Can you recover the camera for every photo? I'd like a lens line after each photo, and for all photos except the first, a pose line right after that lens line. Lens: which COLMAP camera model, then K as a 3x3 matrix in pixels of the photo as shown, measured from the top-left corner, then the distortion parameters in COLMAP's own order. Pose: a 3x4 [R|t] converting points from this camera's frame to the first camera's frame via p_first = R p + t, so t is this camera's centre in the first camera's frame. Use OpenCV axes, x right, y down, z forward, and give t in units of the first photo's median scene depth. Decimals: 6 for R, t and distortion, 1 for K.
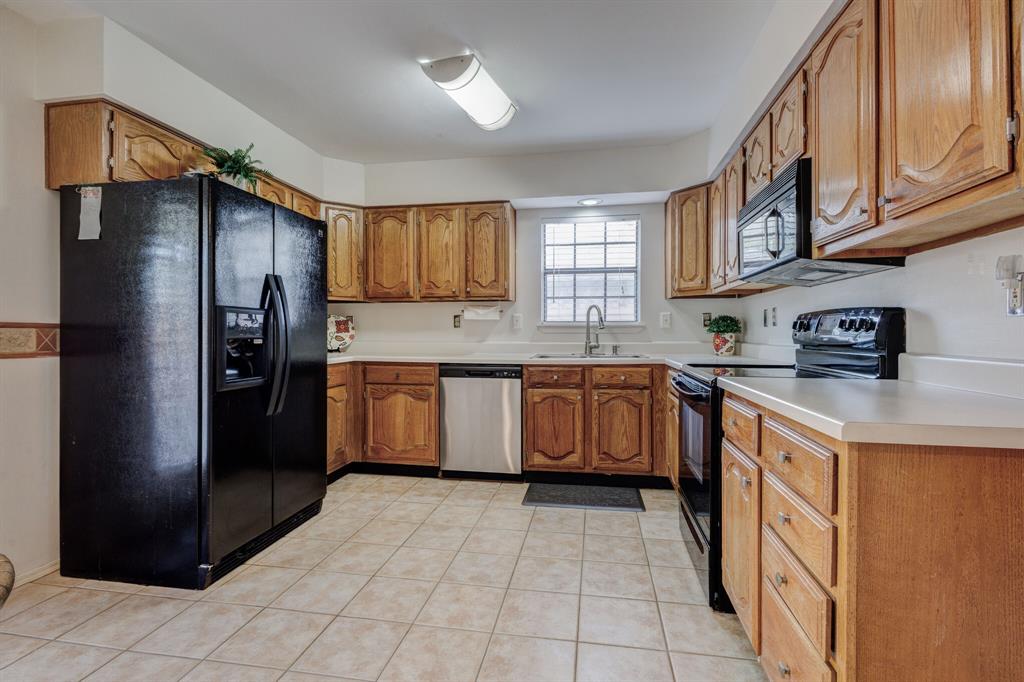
lens RADIAL K [[478.2, 0, 509.4], [0, 478.2, 337.0], [0, 0, 1]] dist [-0.000278, -0.000029]
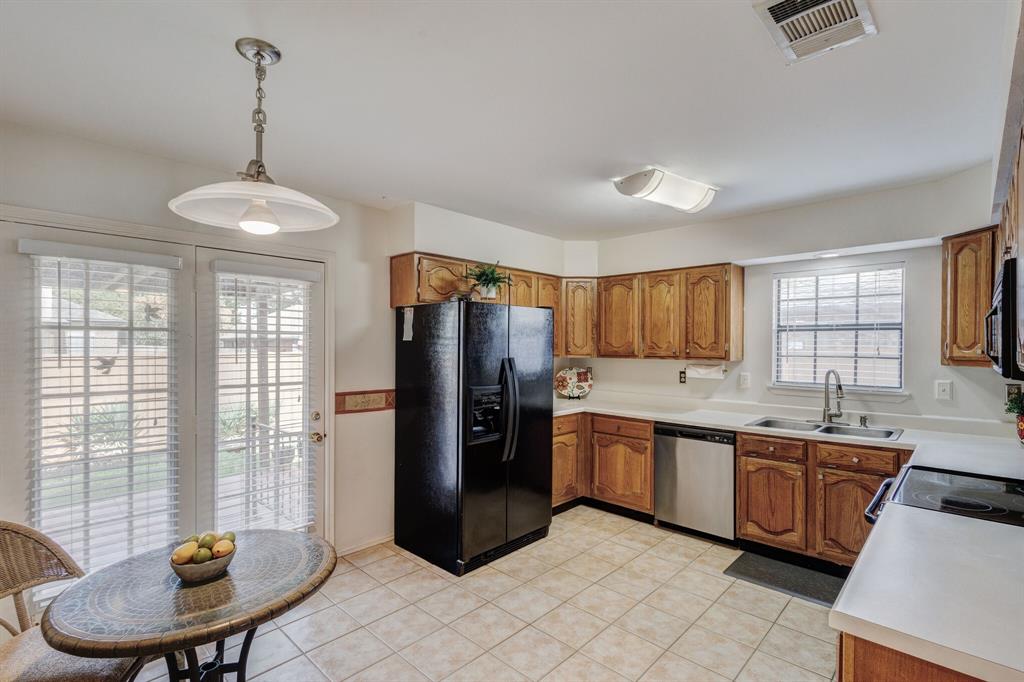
lens RADIAL K [[469.9, 0, 509.1], [0, 469.9, 352.1], [0, 0, 1]] dist [0.002348, 0.000312]
pose [[0.831450, 0.010098, -0.555507, 0.179974], [-0.009352, 0.999948, 0.004178, -0.108790], [0.555520, 0.001721, 0.831501, -0.080705]]
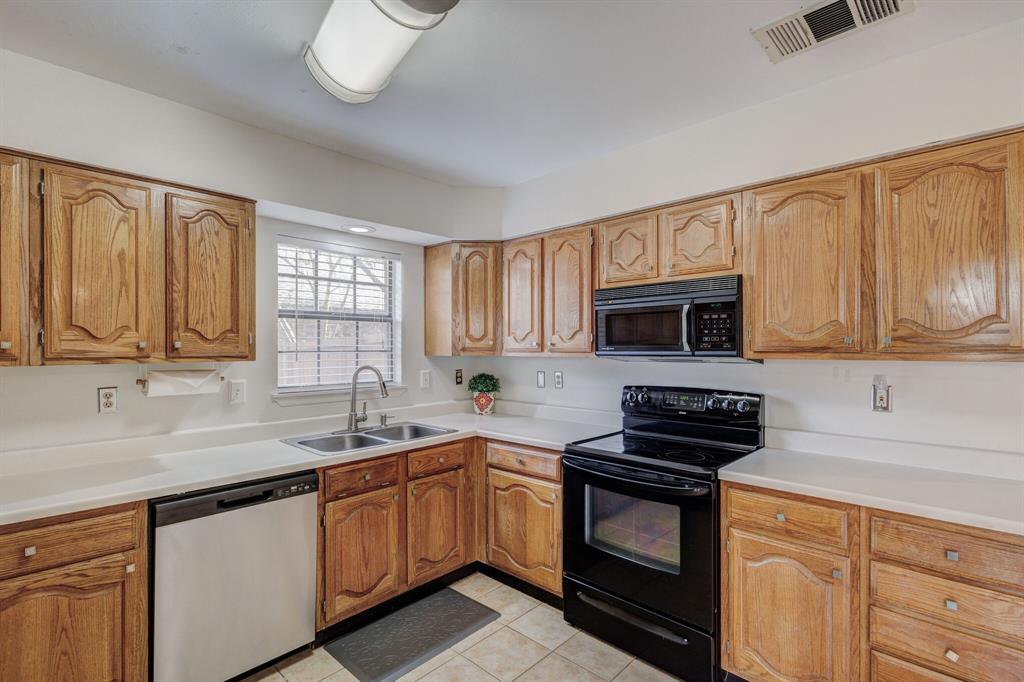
lens RADIAL K [[482.1, 0, 511.9], [0, 482.1, 346.8], [0, 0, 1]] dist [0.001504, 0.000086]
pose [[0.547213, -0.001687, 0.836991, -0.377501], [0.009837, 0.999942, -0.004415, -0.101673], [-0.836935, 0.010649, 0.547198, 0.430296]]
